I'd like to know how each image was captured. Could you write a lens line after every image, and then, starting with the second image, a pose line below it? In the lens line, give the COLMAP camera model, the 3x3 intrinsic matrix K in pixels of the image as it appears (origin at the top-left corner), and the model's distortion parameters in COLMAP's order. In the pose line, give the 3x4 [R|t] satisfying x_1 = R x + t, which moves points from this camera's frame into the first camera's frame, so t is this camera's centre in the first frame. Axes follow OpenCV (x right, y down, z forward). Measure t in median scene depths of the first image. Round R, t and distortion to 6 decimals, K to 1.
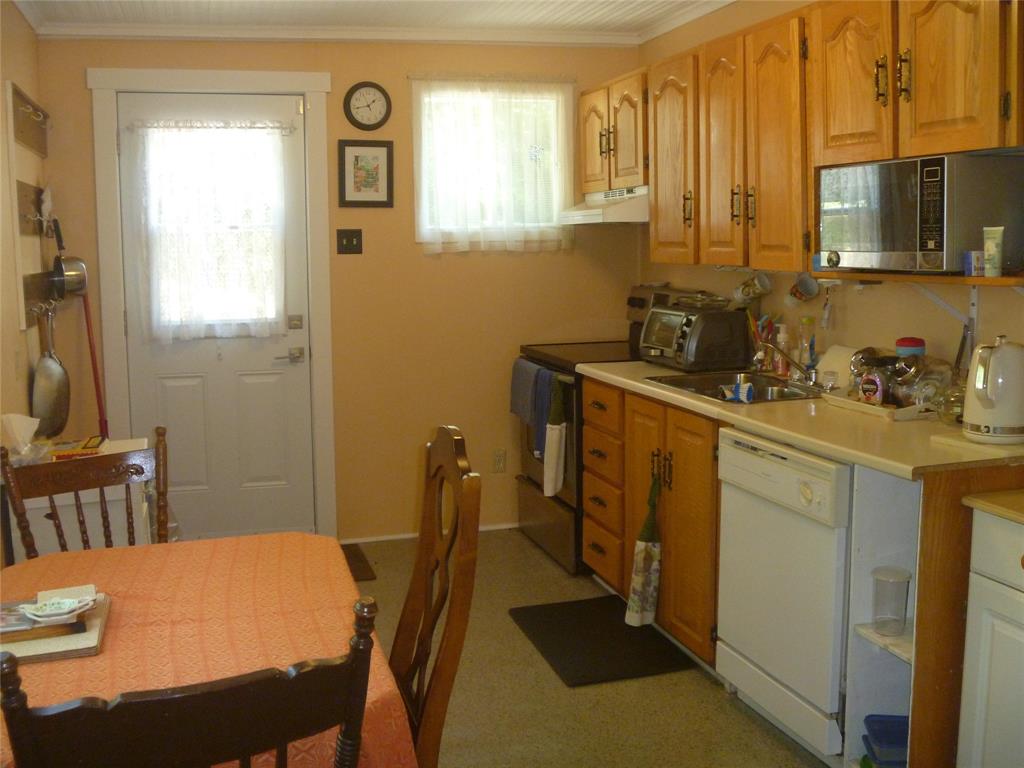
lens RADIAL K [[1059.6, 0, 528.4], [0, 1059.6, 379.4], [0, 0, 1]] dist [-0.134848, 0.146971]
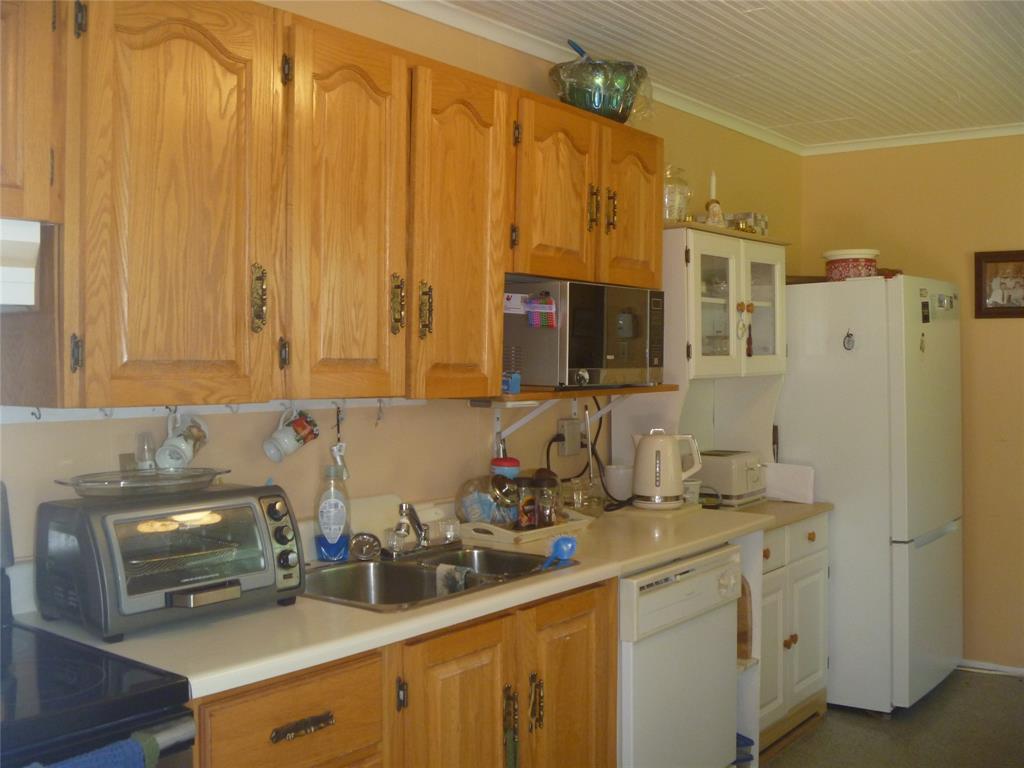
lens RADIAL K [[1059.6, 0, 528.4], [0, 1059.6, 379.4], [0, 0, 1]] dist [-0.134848, 0.146971]
pose [[-0.570141, 0.009950, 0.821487, -0.416183], [0.125186, 0.989302, 0.074901, -0.168846], [-0.811953, 0.145542, -0.565287, 1.399042]]
